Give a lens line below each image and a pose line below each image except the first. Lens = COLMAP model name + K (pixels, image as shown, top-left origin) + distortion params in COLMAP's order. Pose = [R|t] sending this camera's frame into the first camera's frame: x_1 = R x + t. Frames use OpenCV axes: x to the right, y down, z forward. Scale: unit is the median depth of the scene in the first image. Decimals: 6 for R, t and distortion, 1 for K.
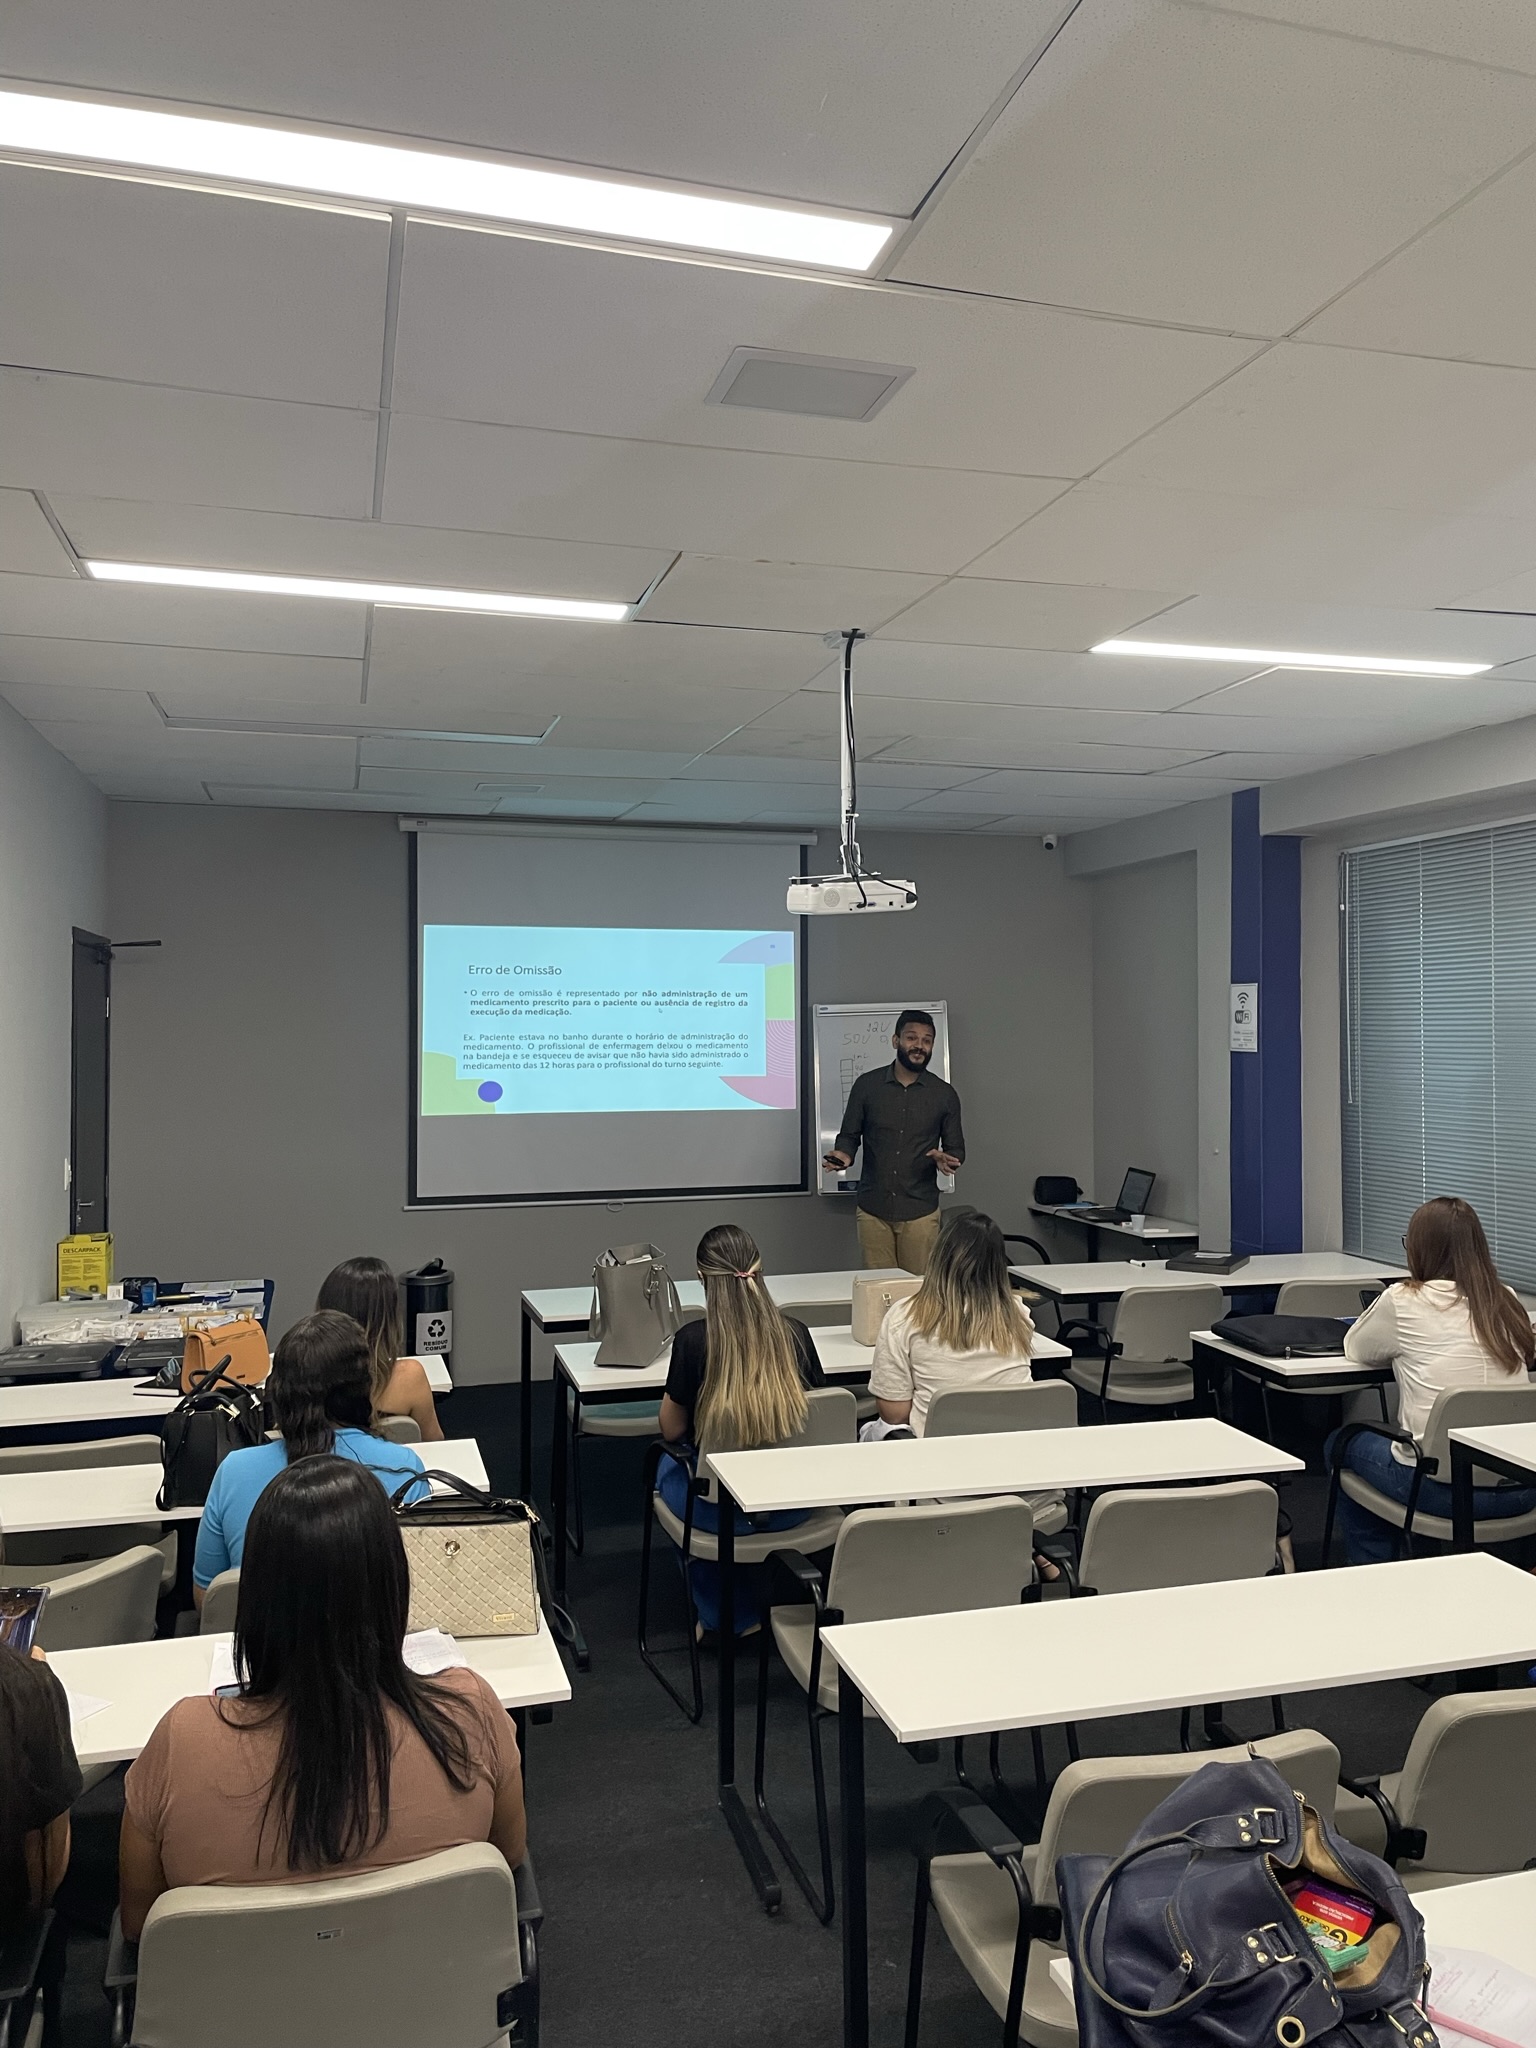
lens RADIAL K [[1548.9, 0, 783.7], [0, 1548.9, 989.5], [0, 0, 1]] dist [0.088475, -0.112027]
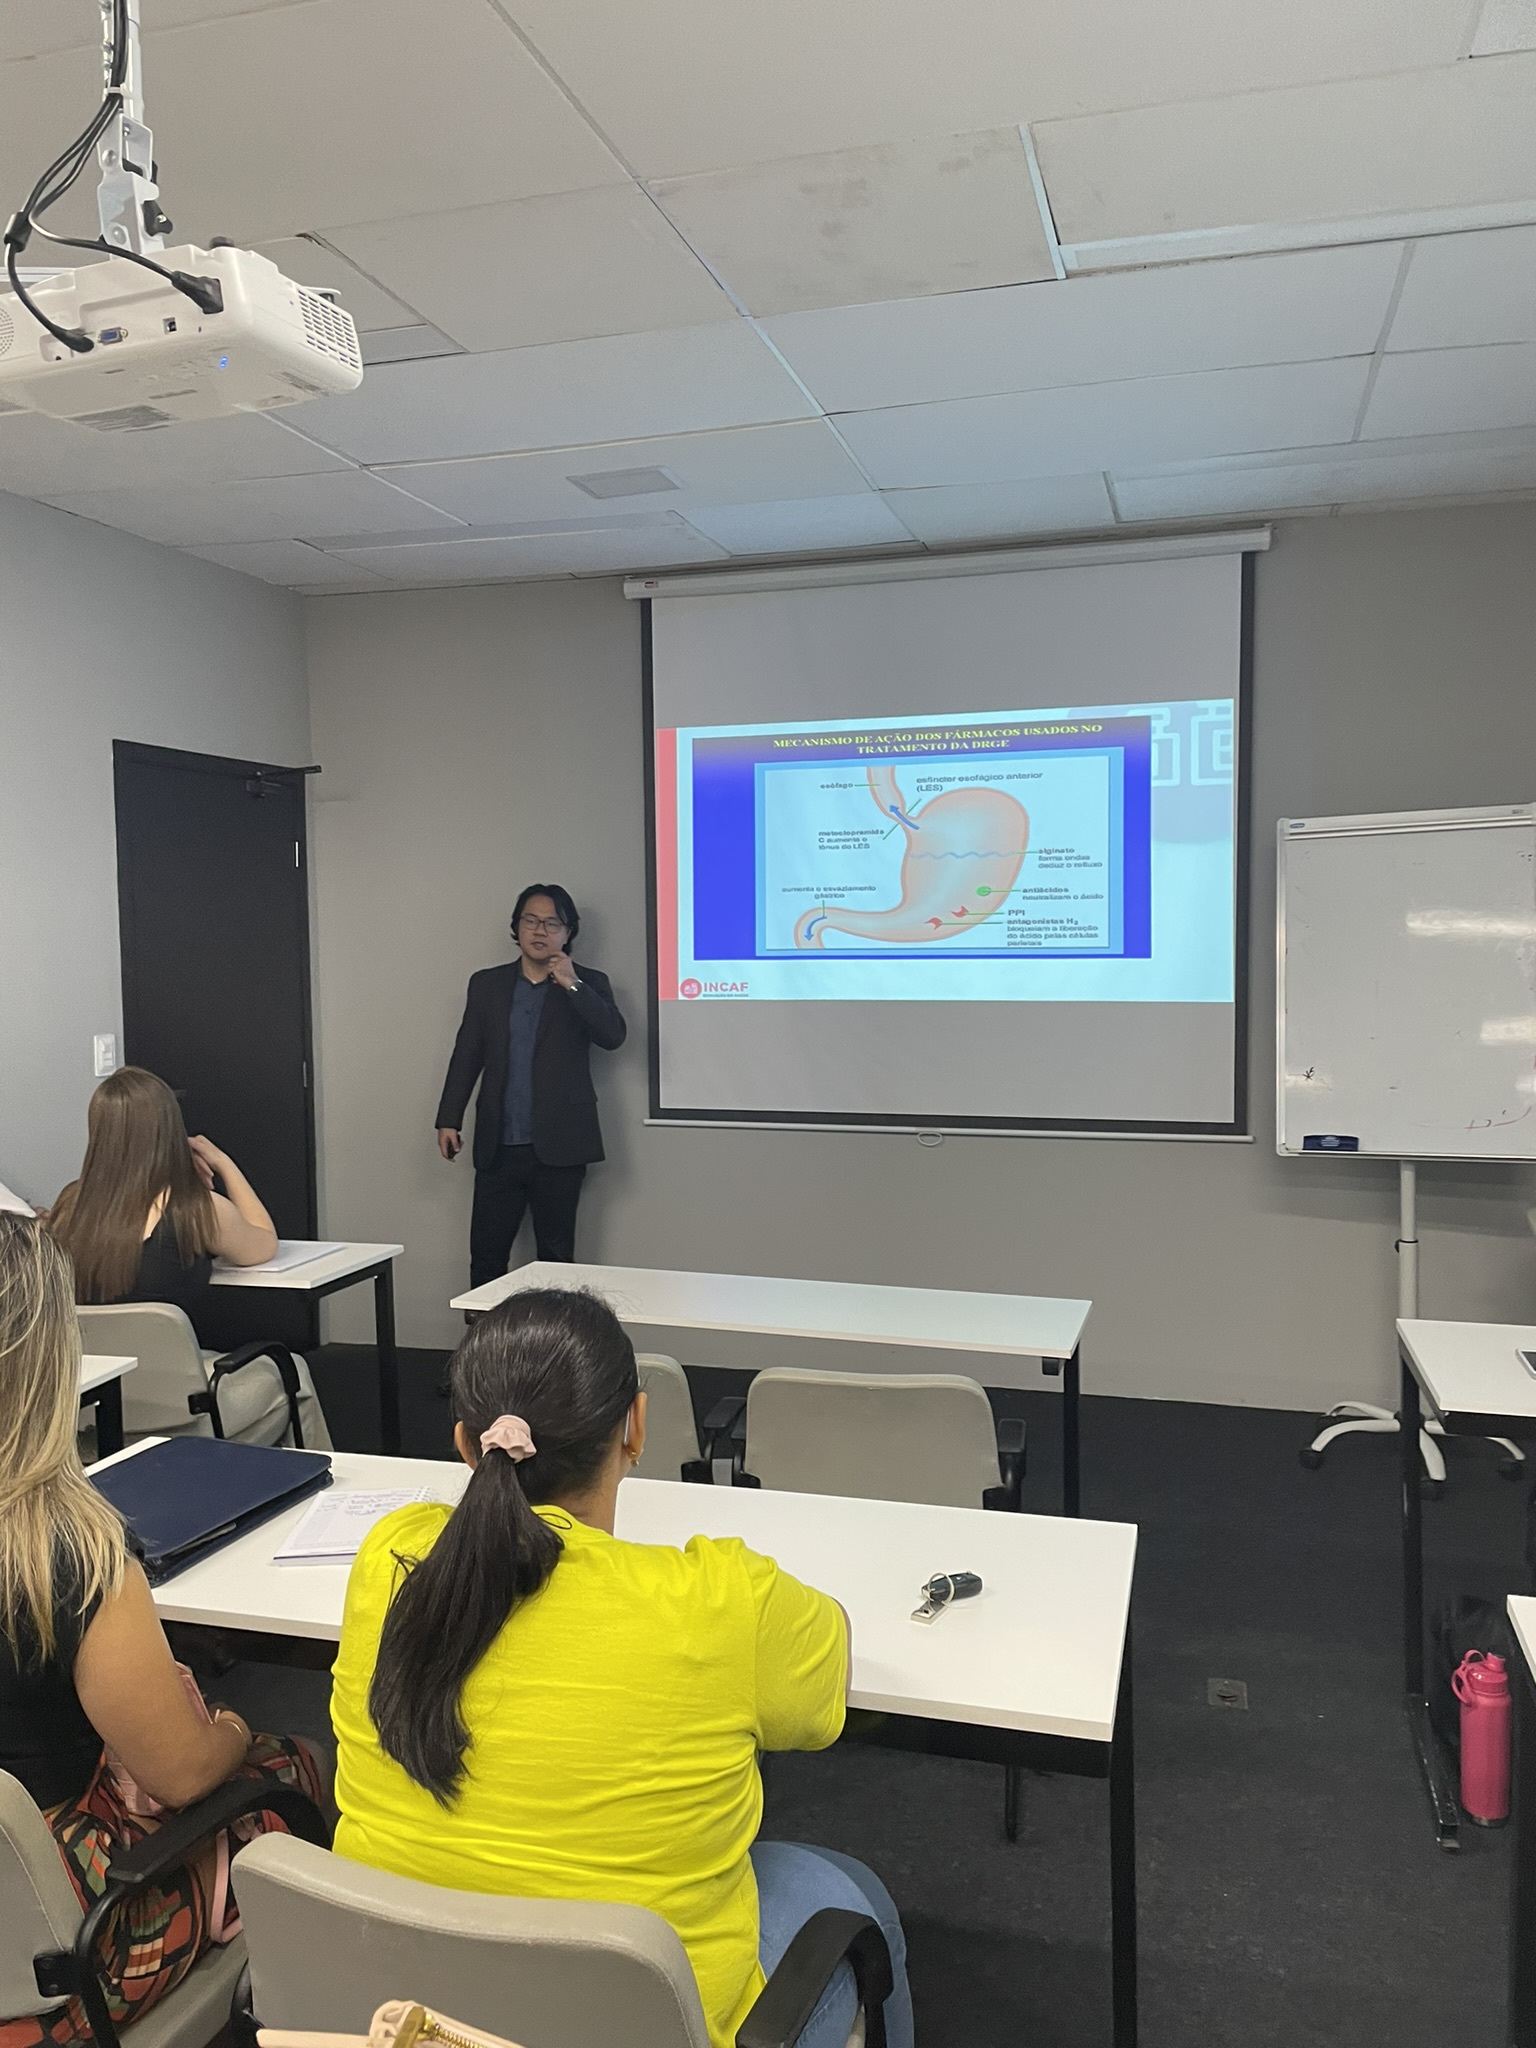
lens RADIAL K [[1548.9, 0, 759.1], [0, 1548.9, 1026.0], [0, 0, 1]] dist [0.088475, -0.112027]
pose [[0.846596, 0.028157, -0.531491, 0.196051], [0.020898, 0.996071, 0.086056, 0.033987], [0.531826, -0.083962, 0.842681, 0.426013]]
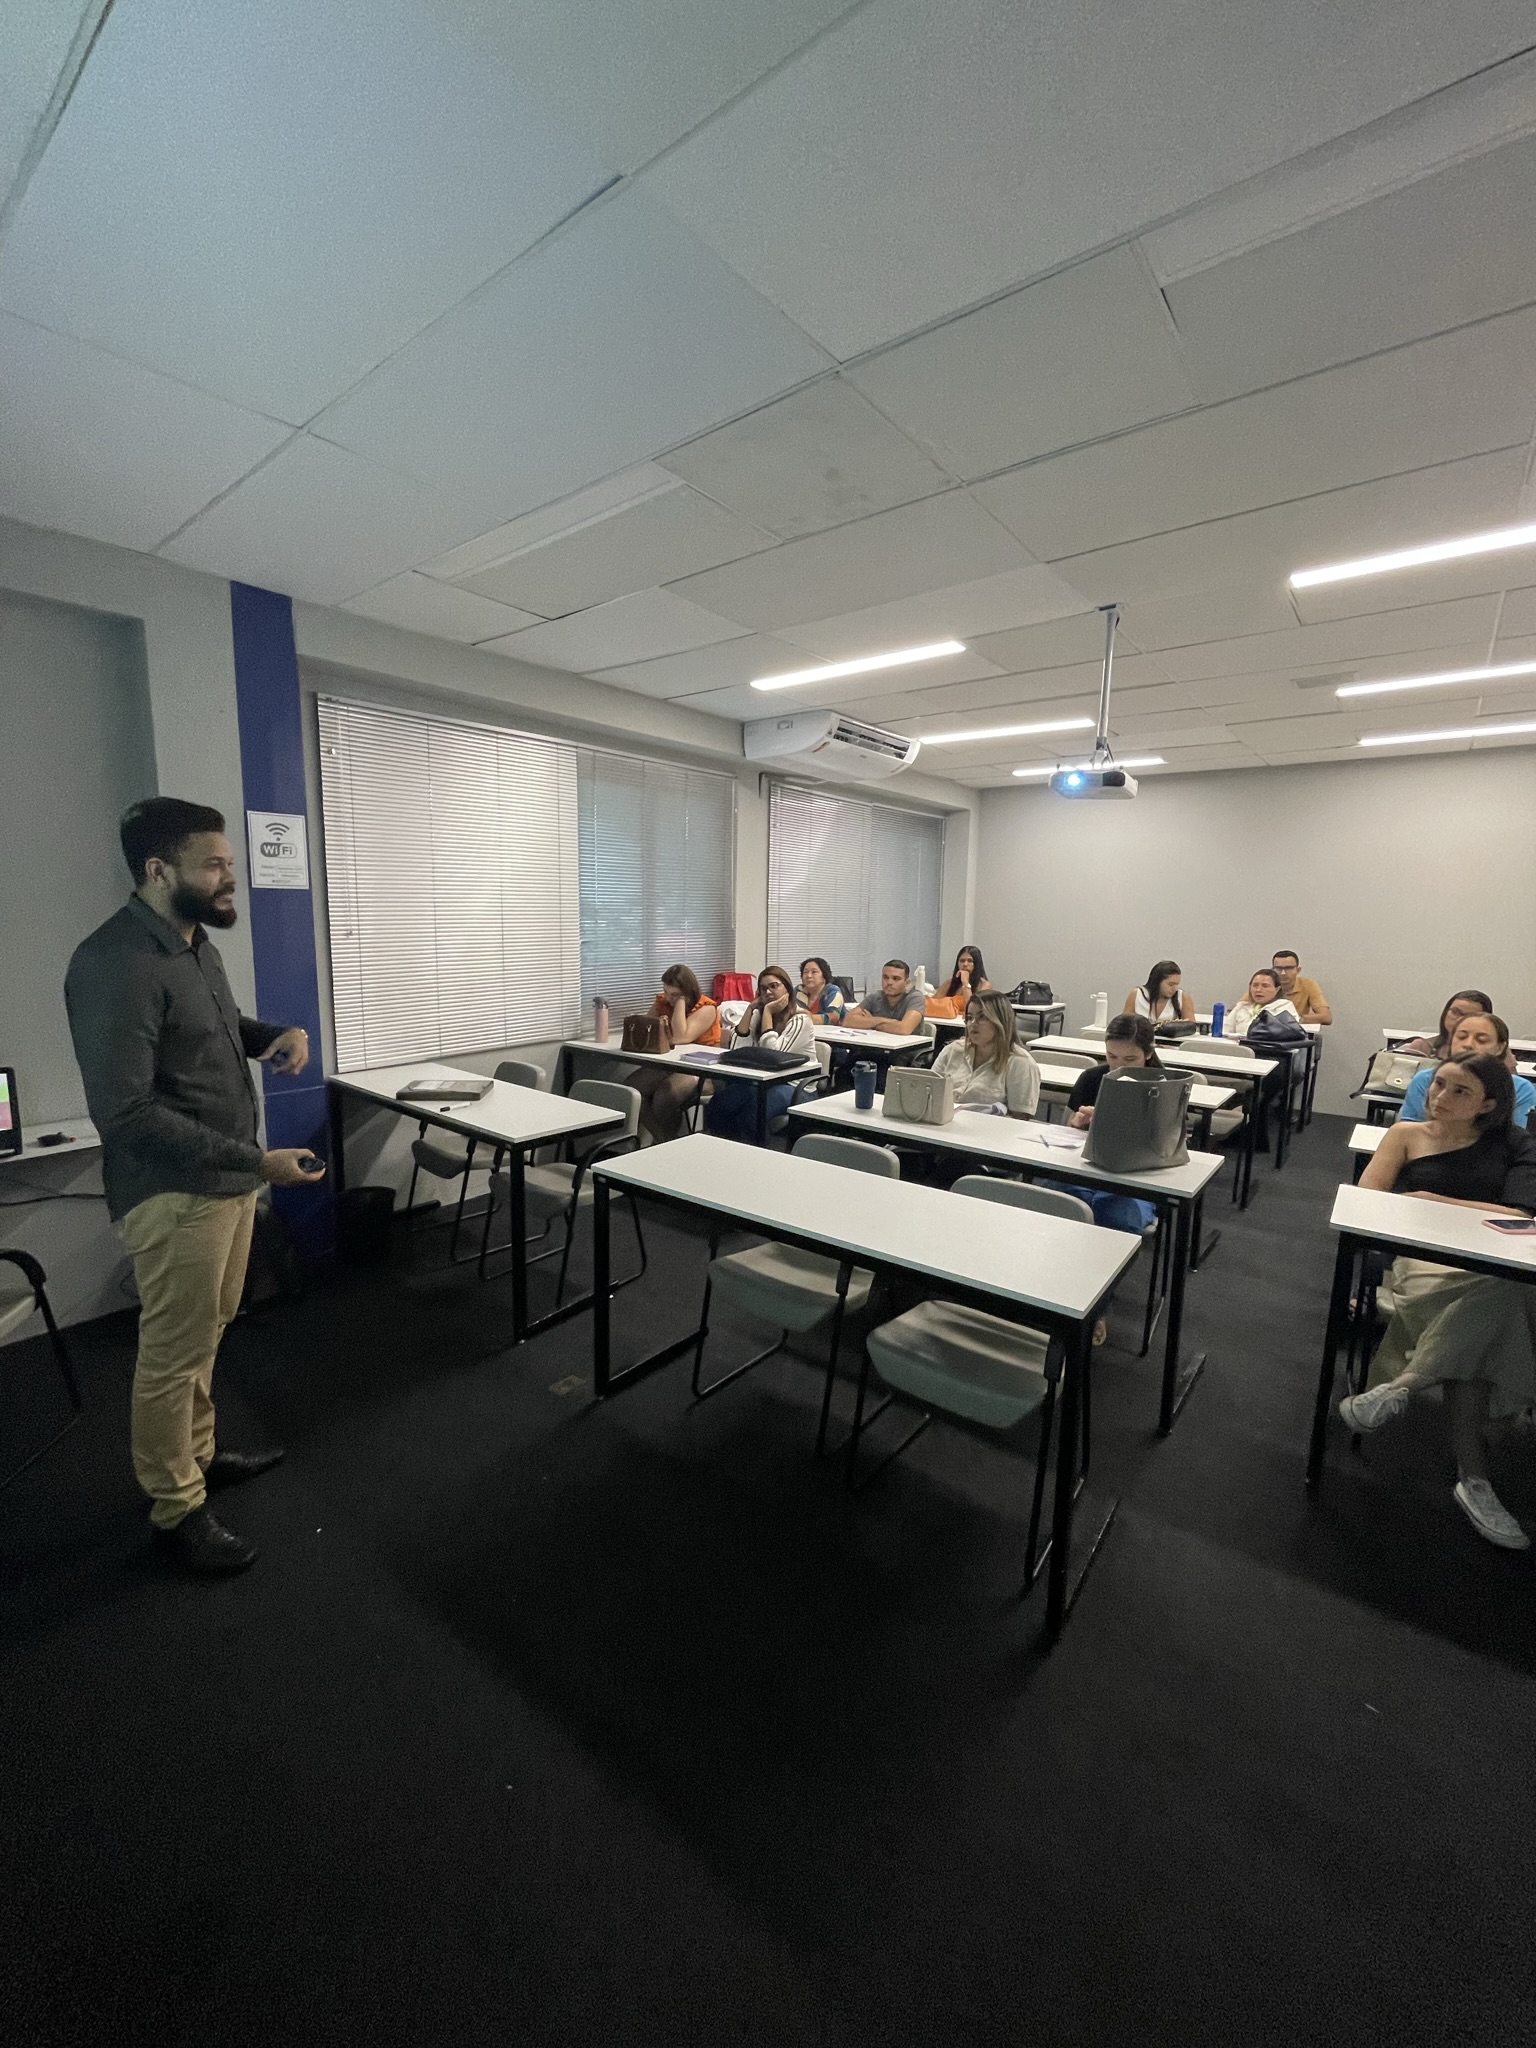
lens RADIAL K [[828.5, 0, 768.2], [0, 828.5, 1021.9], [0, 0, 1]] dist [-0.006297, -0.000193]
pose [[-0.577837, -0.121972, 0.806986, -0.258508], [-0.033196, 0.991464, 0.126084, 0.043903], [-0.815477, 0.046067, -0.576954, 0.982946]]
